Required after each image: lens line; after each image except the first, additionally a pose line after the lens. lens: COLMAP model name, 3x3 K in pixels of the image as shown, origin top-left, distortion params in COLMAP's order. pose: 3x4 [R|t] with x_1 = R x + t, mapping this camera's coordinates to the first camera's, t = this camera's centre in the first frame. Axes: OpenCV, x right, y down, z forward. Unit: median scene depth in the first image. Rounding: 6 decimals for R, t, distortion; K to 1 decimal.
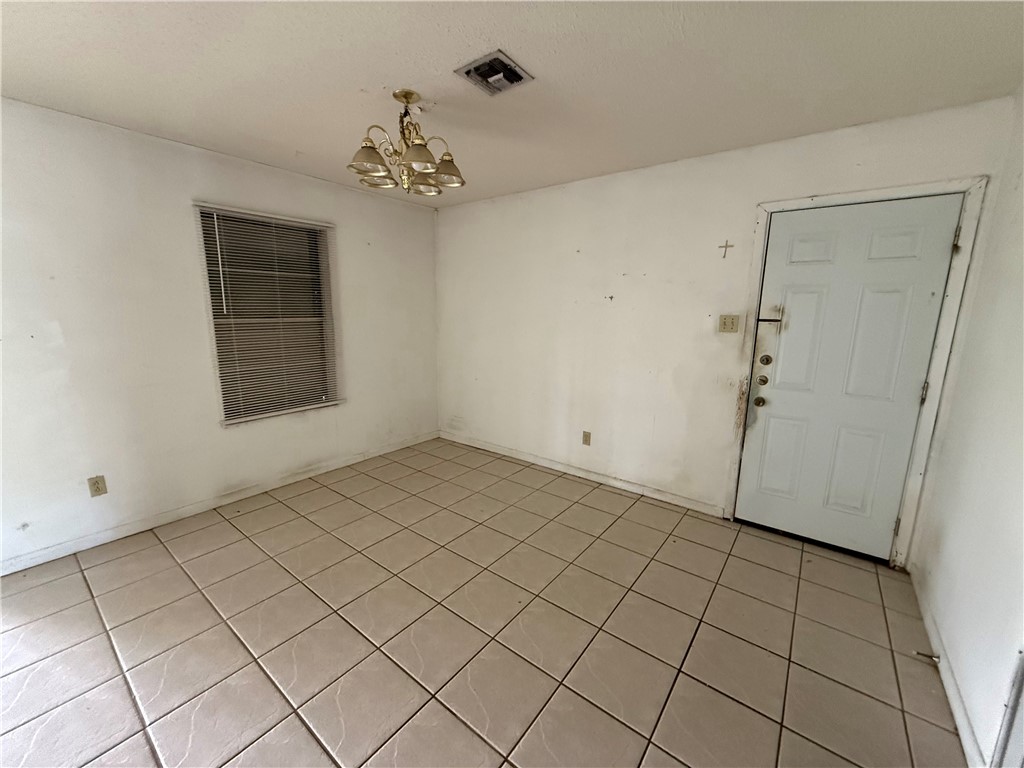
lens RADIAL K [[409.3, 0, 506.0], [0, 409.3, 382.7], [0, 0, 1]] dist [-0.000718, 0.000055]
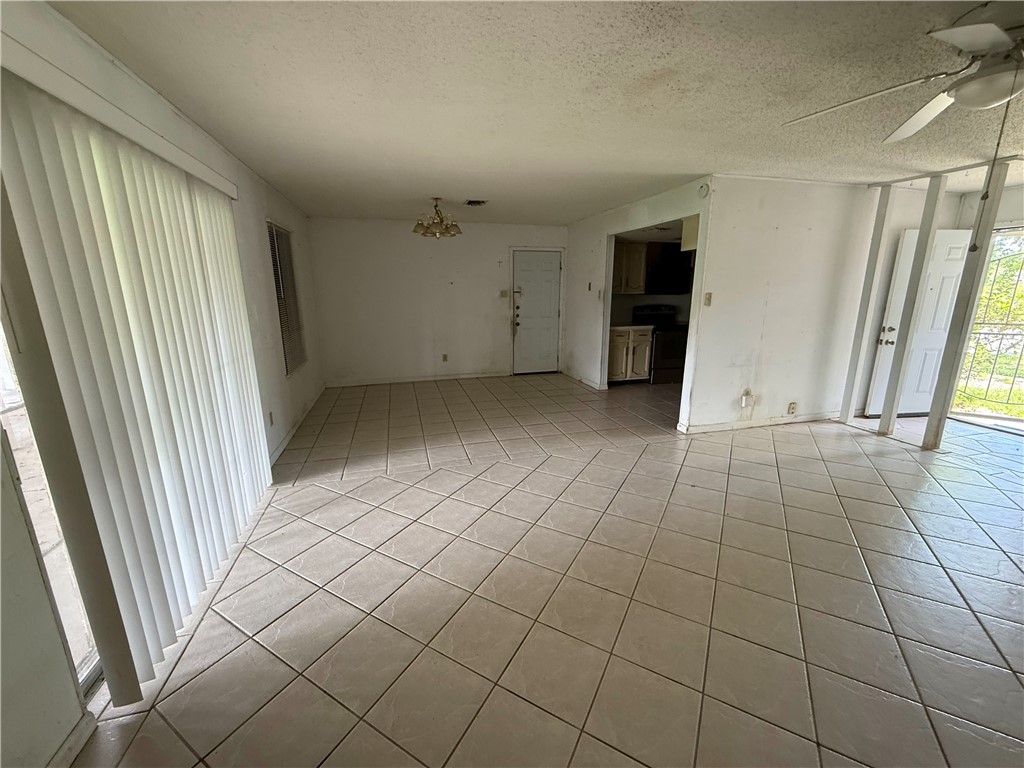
lens RADIAL K [[409.3, 0, 508.0], [0, 409.3, 384.7], [0, 0, 1]] dist [-0.000718, 0.000055]
pose [[0.598772, -0.200861, 0.775324, -1.456191], [0.157782, 0.978654, 0.131684, 0.069102], [-0.785224, 0.043483, 0.617683, -0.512024]]
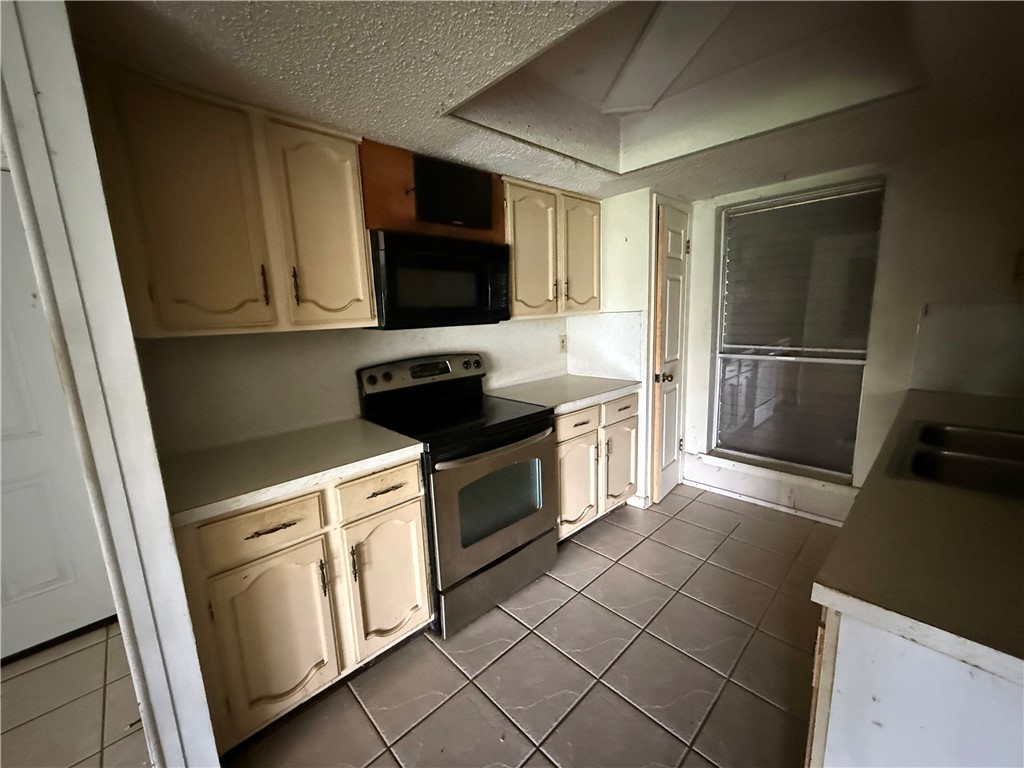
lens RADIAL K [[409.3, 0, 511.1], [0, 409.3, 385.4], [0, 0, 1]] dist [-0.000718, 0.000055]
pose [[0.141545, -0.195080, 0.970520, 0.288933], [0.221942, 0.961687, 0.160936, 0.023539], [-0.964732, 0.192619, 0.179418, -0.013946]]
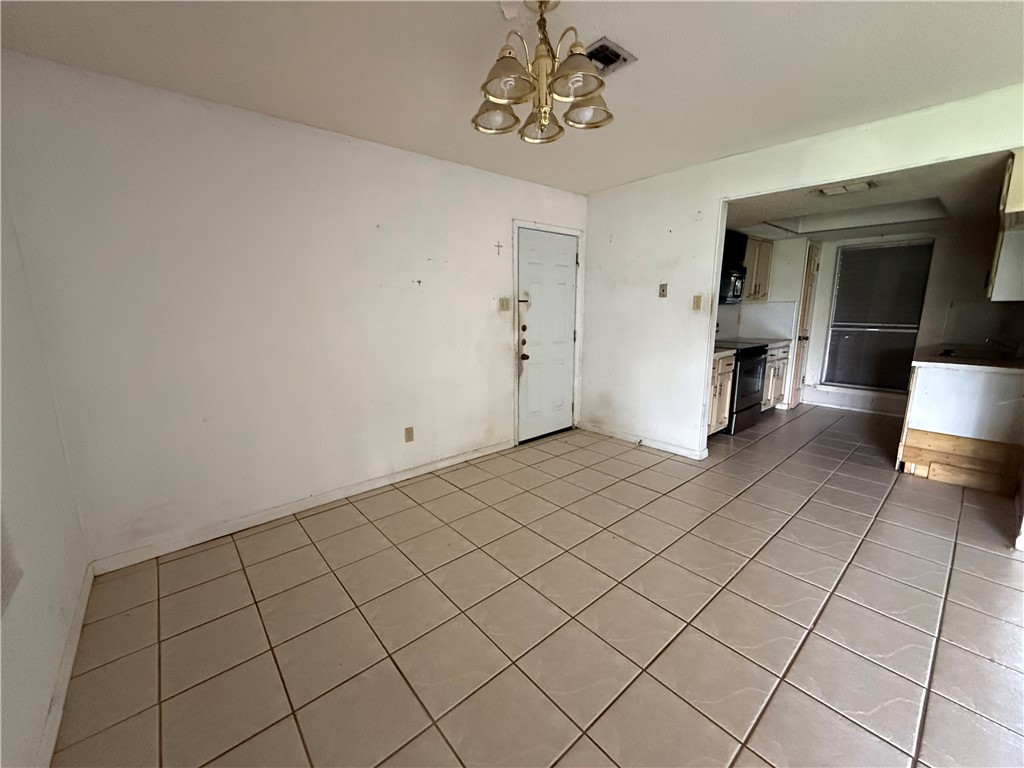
lens RADIAL K [[409.3, 0, 509.9], [0, 409.3, 382.9], [0, 0, 1]] dist [-0.000718, 0.000055]
pose [[0.197432, -0.197448, 0.960227, -0.807670], [0.188739, 0.968837, 0.160412, -0.107076], [-0.961976, 0.149562, 0.228546, 0.715891]]
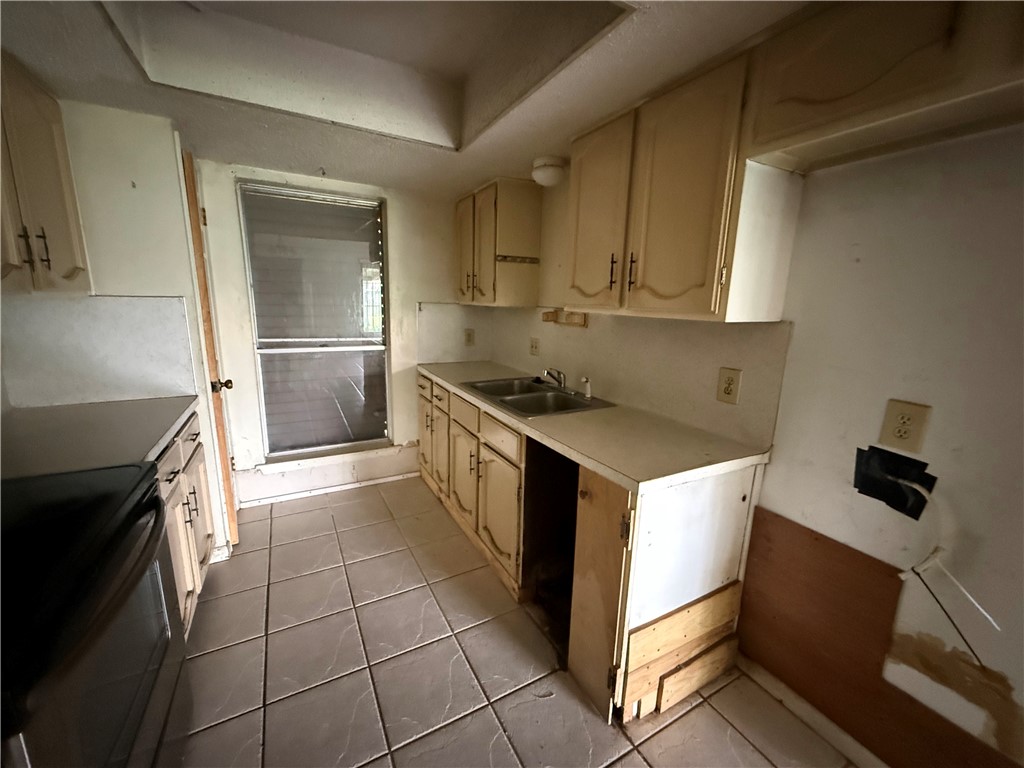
lens RADIAL K [[409.3, 0, 504.2], [0, 409.3, 383.4], [0, 0, 1]] dist [-0.000718, 0.000055]
pose [[-0.916503, -0.111994, 0.384031, 0.539638], [0.040073, 0.929478, 0.366695, -0.016448], [-0.398015, 0.351467, -0.847381, 0.254854]]
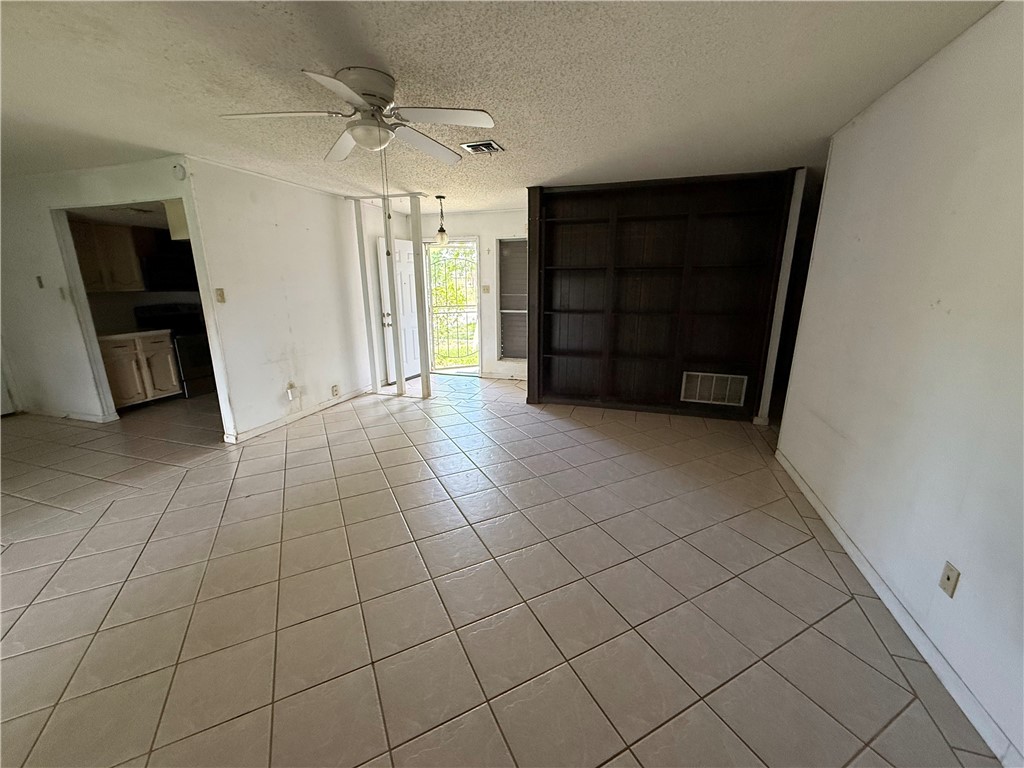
lens RADIAL K [[409.3, 0, 507.9], [0, 409.3, 384.4], [0, 0, 1]] dist [-0.000718, 0.000055]
pose [[-0.345559, -0.241801, 0.906709, -1.444231], [0.171260, 0.933754, 0.314282, 0.086848], [-0.922637, 0.263886, -0.281256, -0.593155]]
